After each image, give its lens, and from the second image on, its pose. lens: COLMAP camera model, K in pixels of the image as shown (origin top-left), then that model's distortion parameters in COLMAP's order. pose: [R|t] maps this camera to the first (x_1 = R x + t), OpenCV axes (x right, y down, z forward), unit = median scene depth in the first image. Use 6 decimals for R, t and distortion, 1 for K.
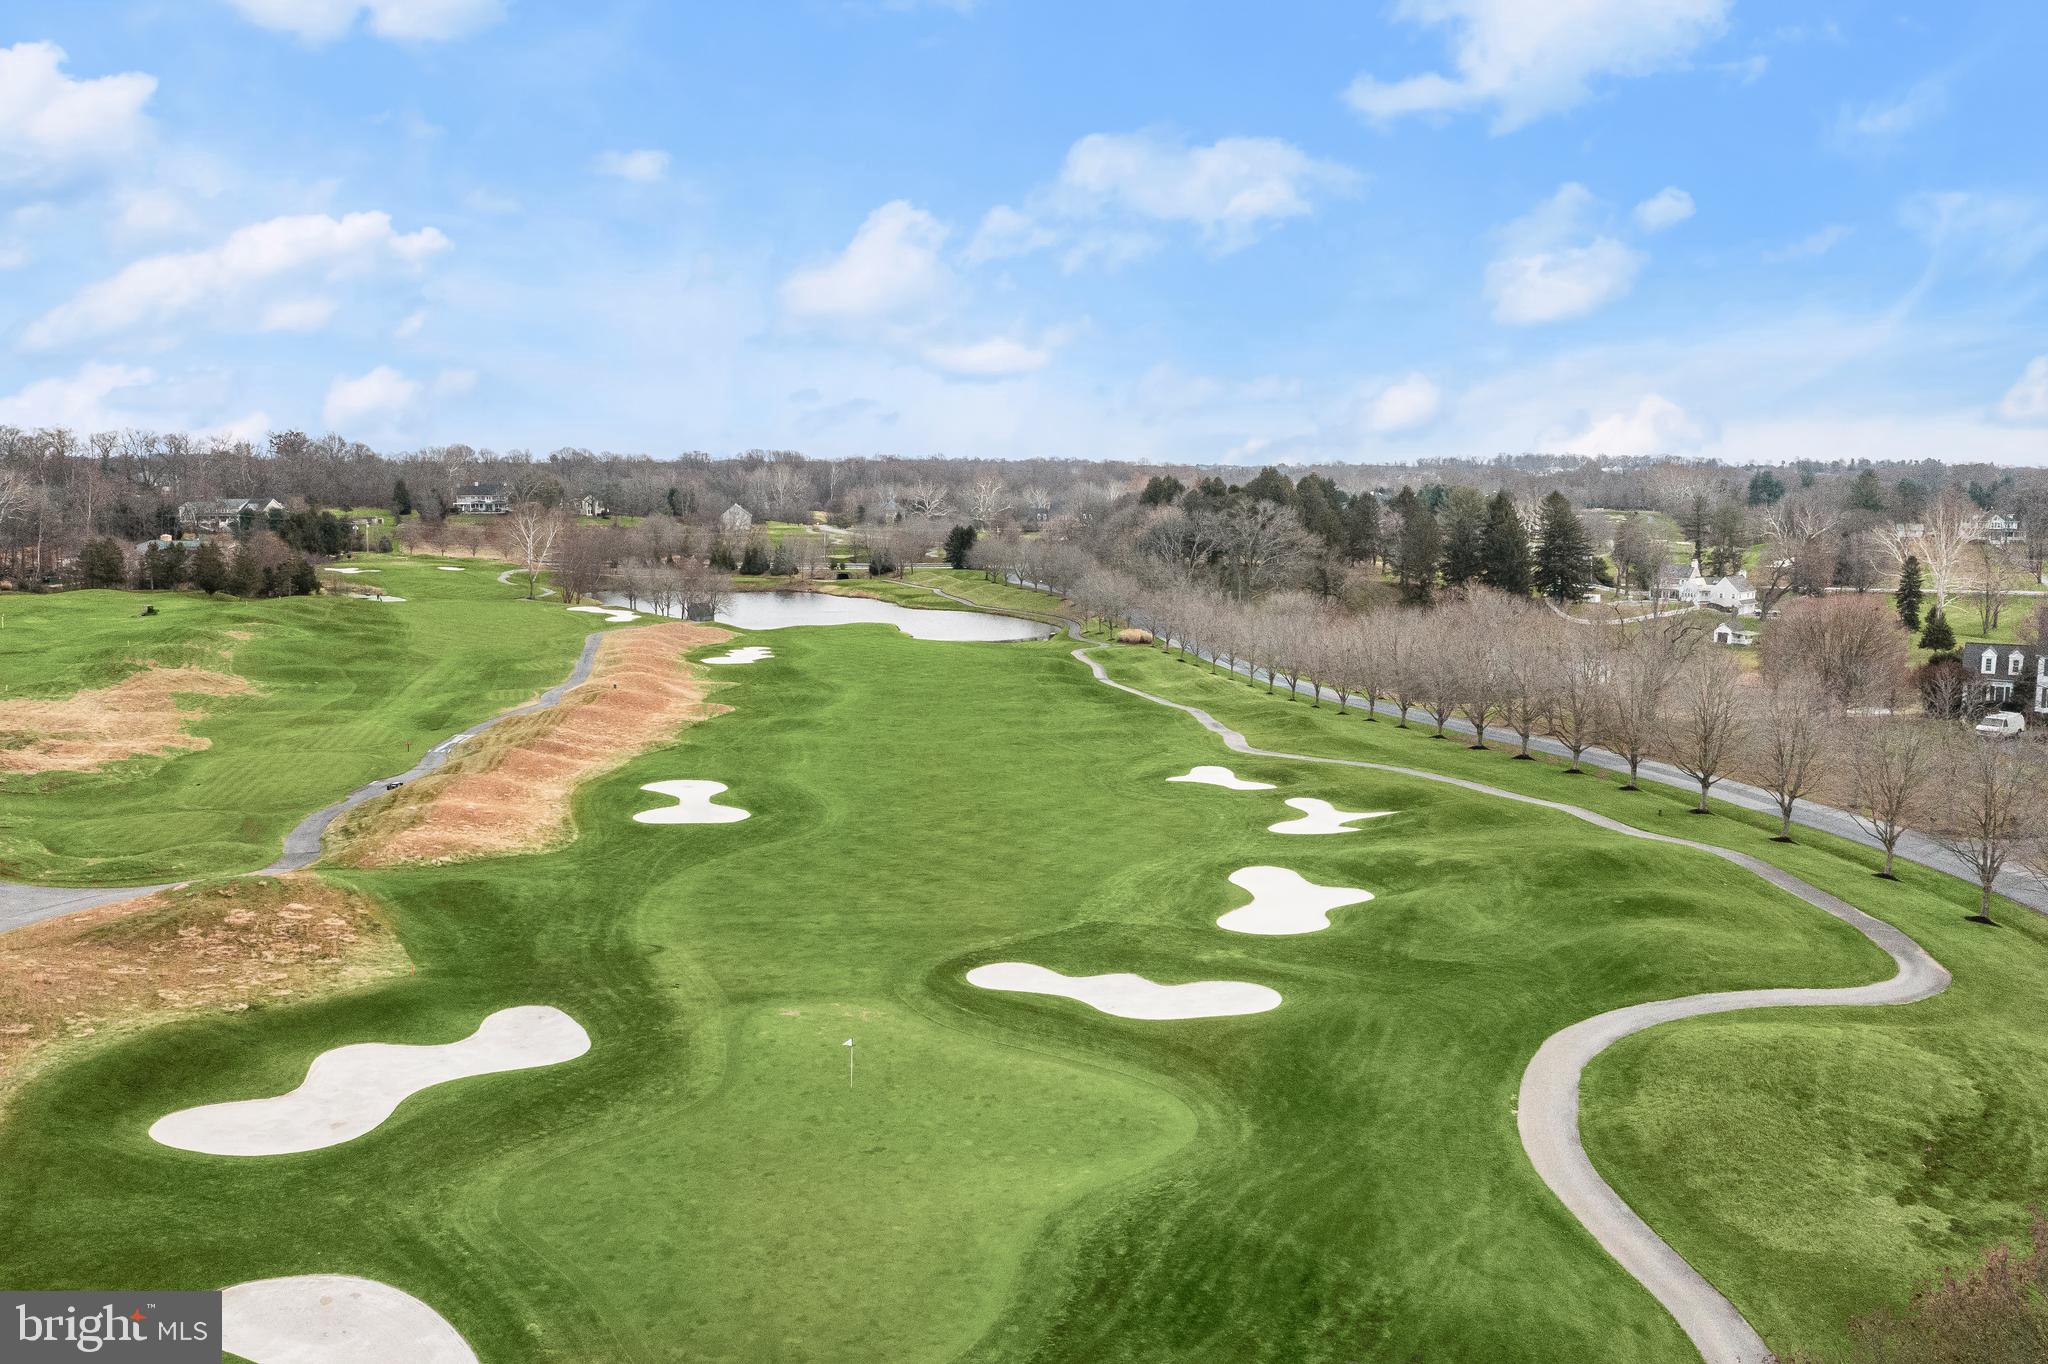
lens RADIAL K [[1675.1, 0, 1026.7], [0, 1675.1, 686.7], [0, 0, 1]] dist [-0.011630, -0.012404]
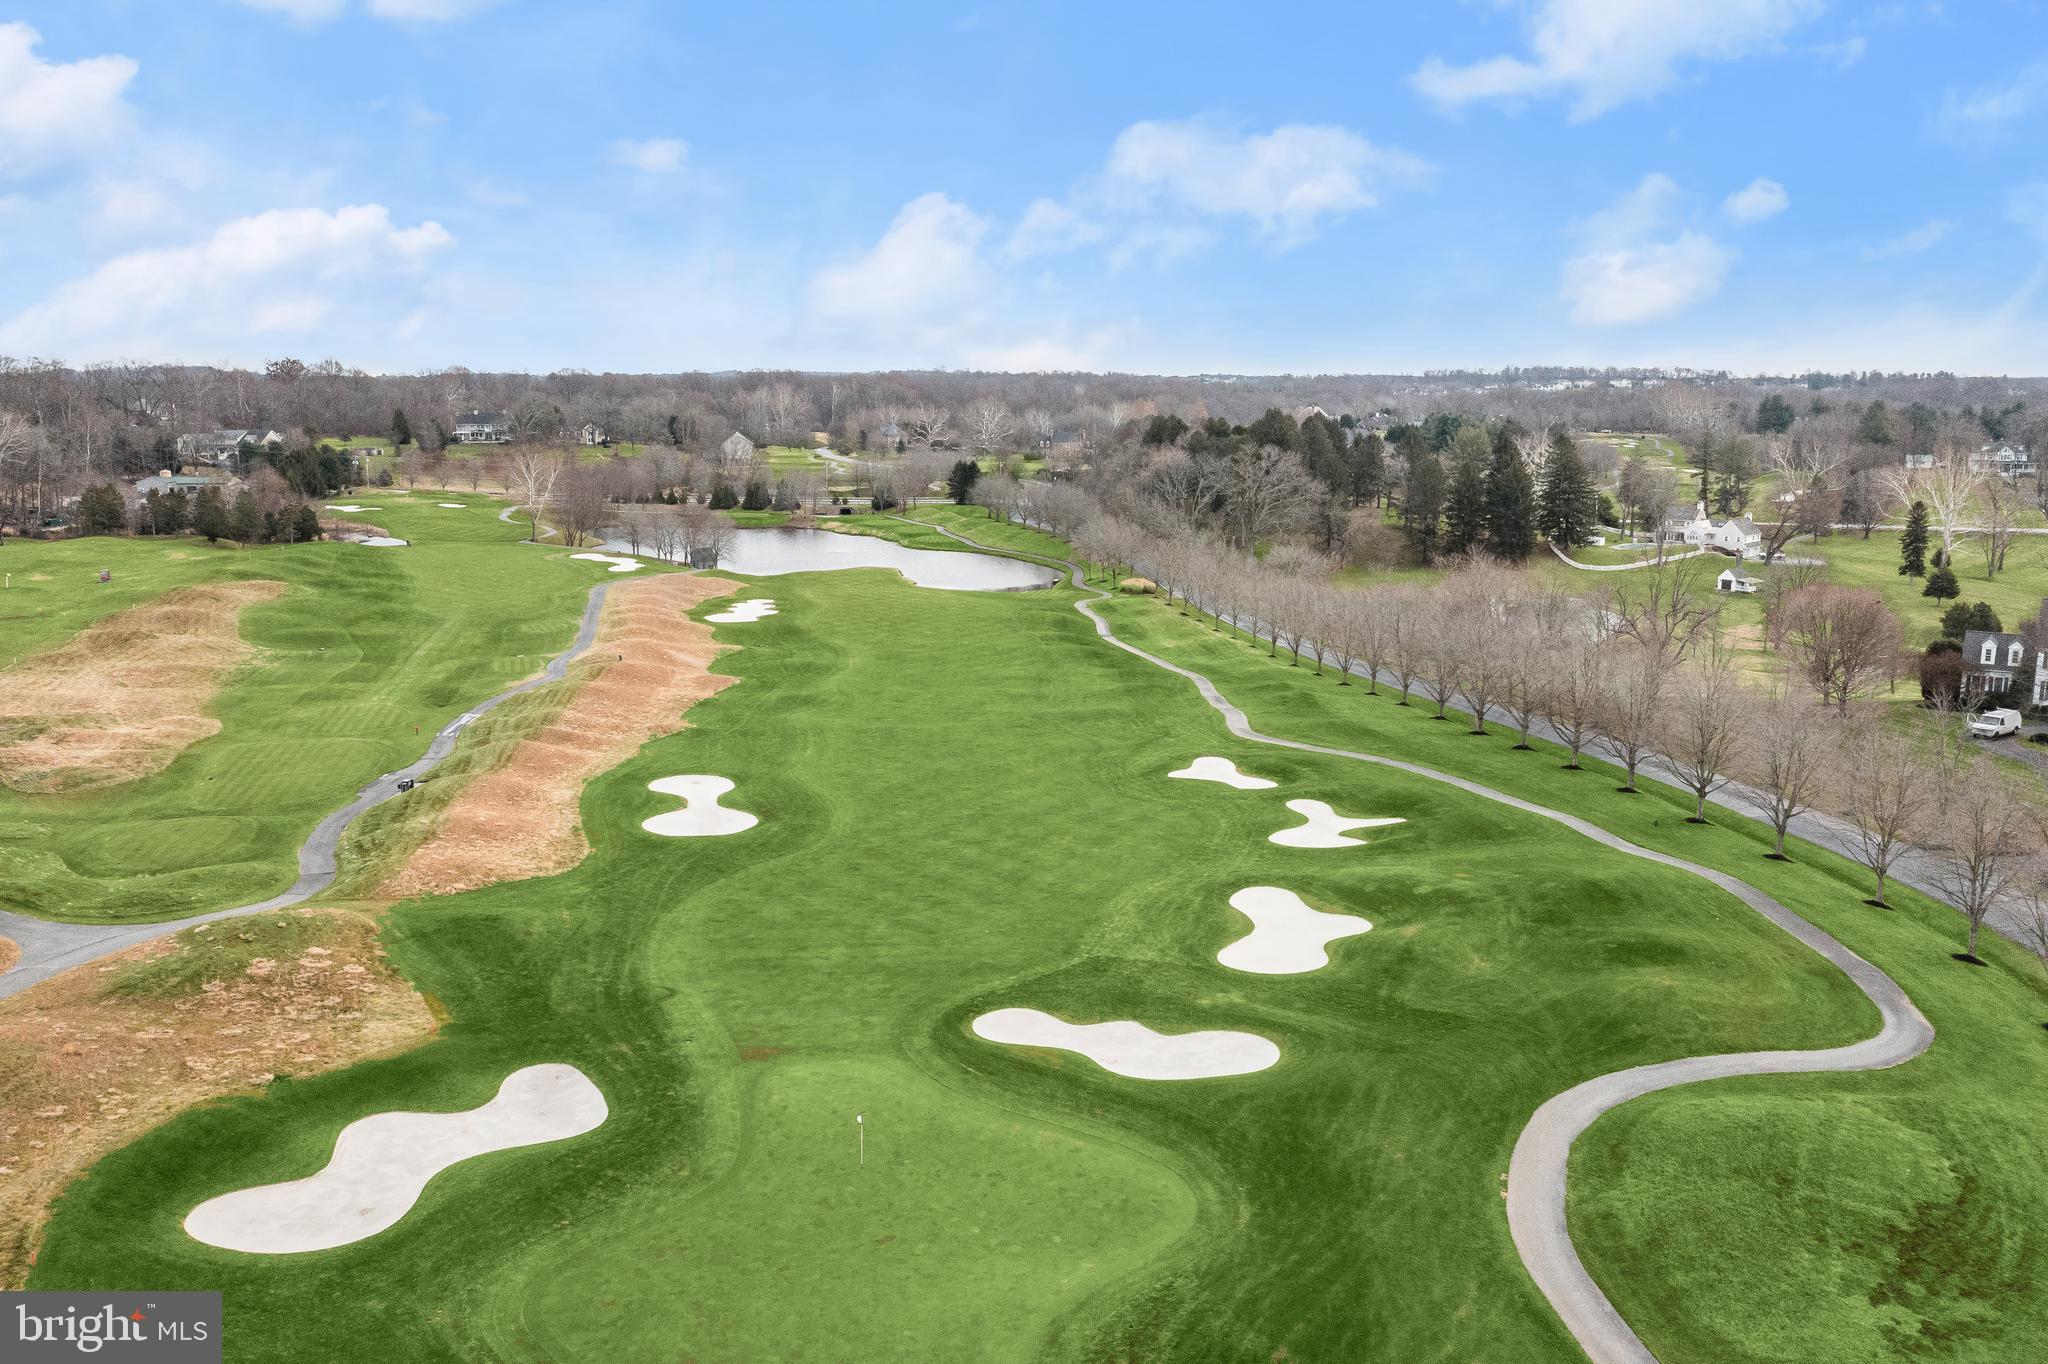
lens RADIAL K [[1675.1, 0, 1026.3], [0, 1675.1, 702.7], [0, 0, 1]] dist [-0.011630, -0.012404]
pose [[0.999996, -0.001567, -0.002144, -0.000267], [0.001698, 0.998035, 0.062630, -0.044811], [0.002041, -0.062633, 0.998035, -0.004717]]
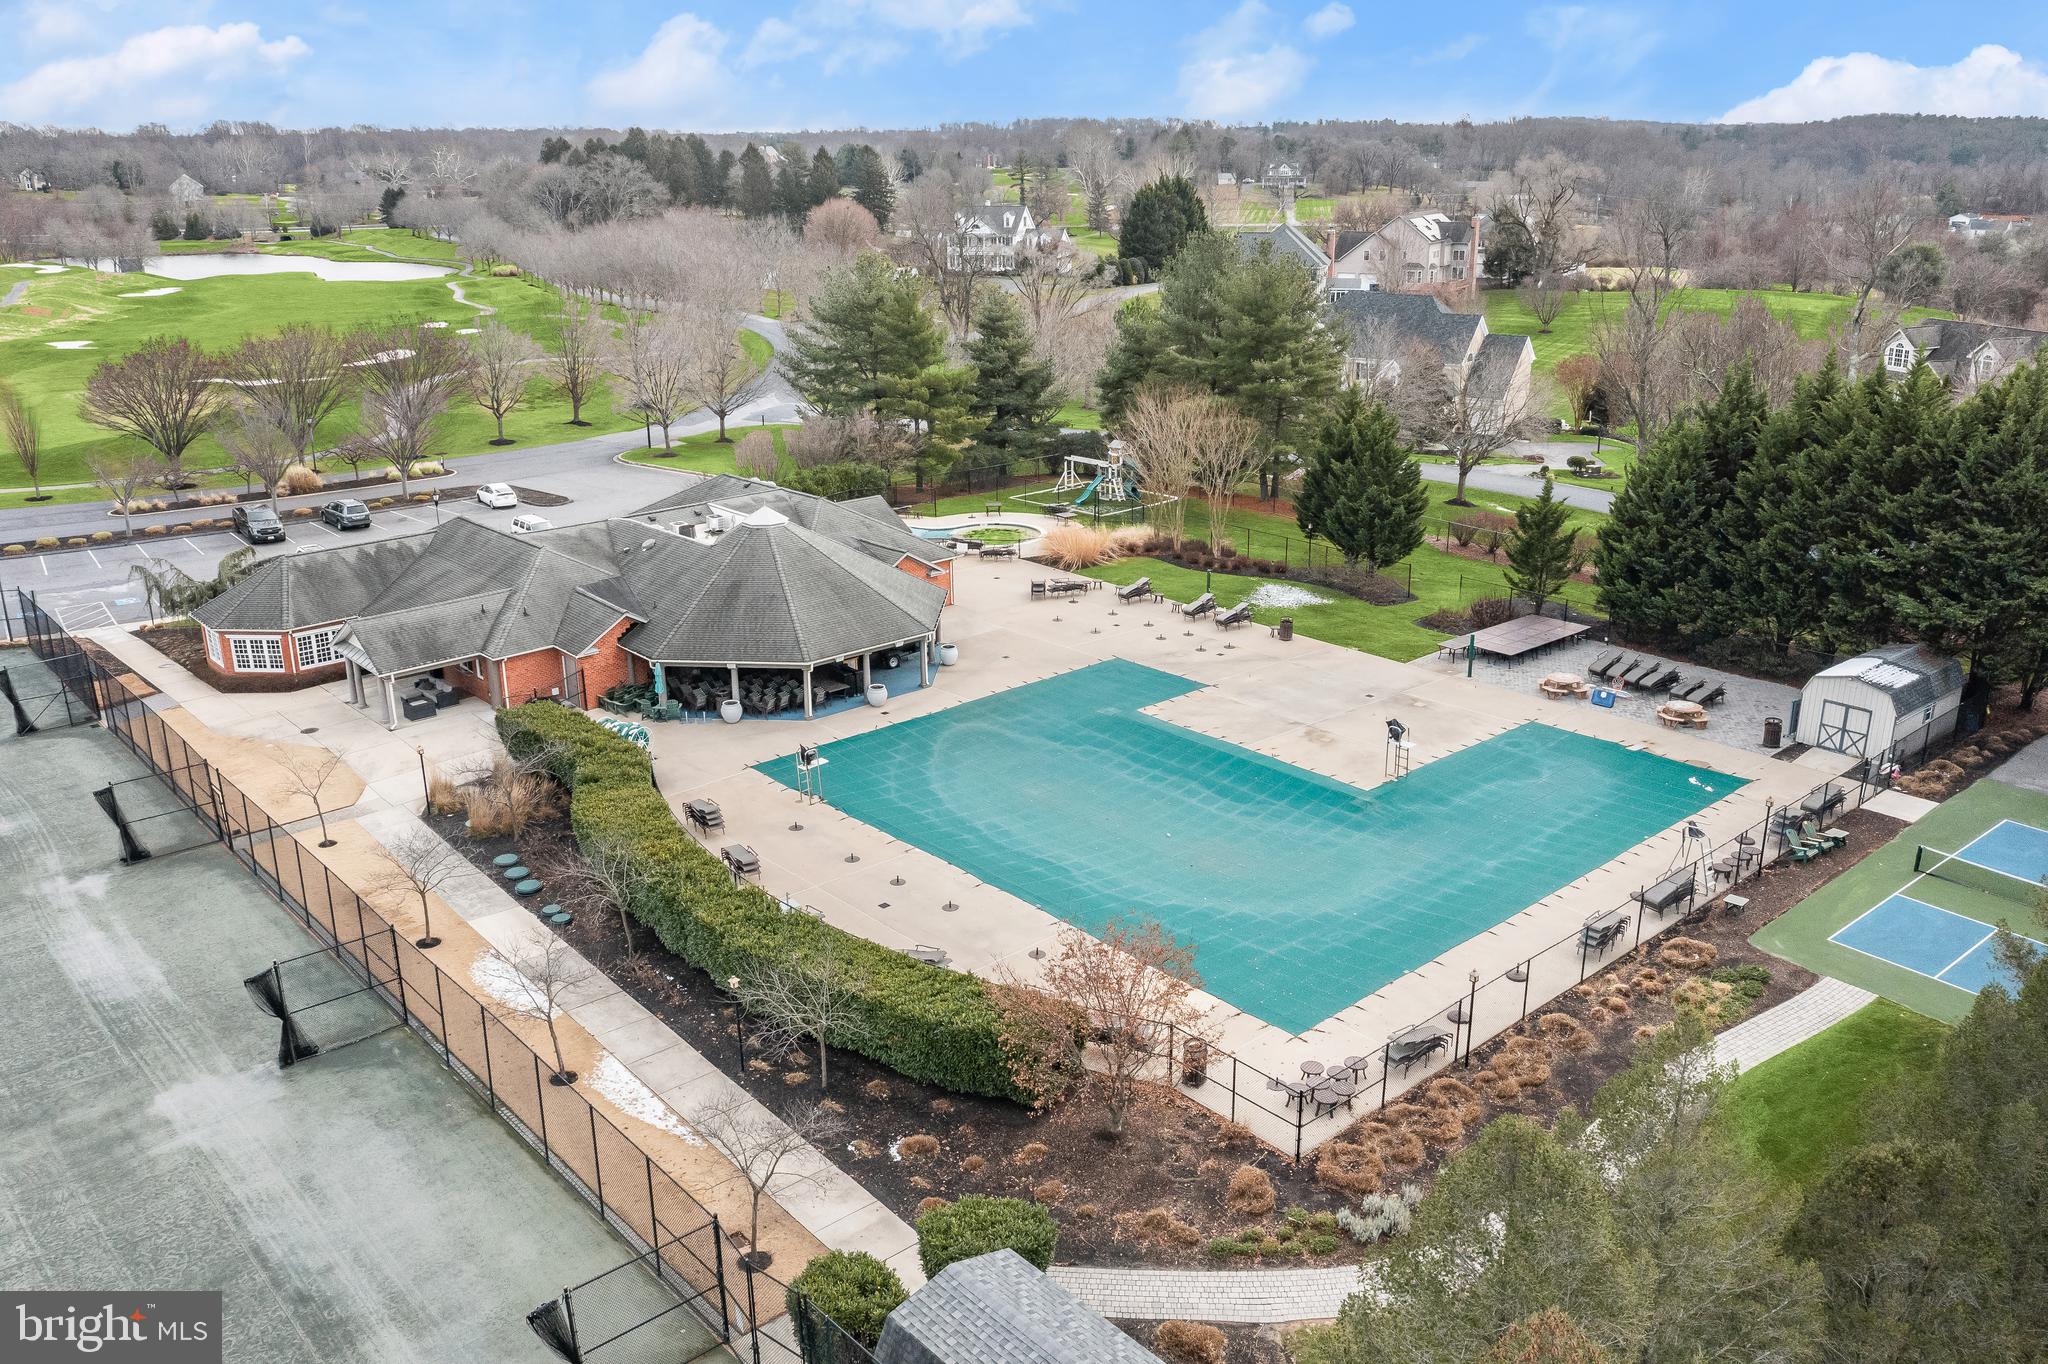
lens RADIAL K [[1675.1, 0, 1013.3], [0, 1675.1, 691.8], [0, 0, 1]] dist [-0.011630, -0.012404]
pose [[0.968721, -0.087794, 0.232104, 0.218793], [0.042146, 0.979944, 0.194767, 0.096322], [-0.244549, -0.178892, 0.952992, -0.619744]]
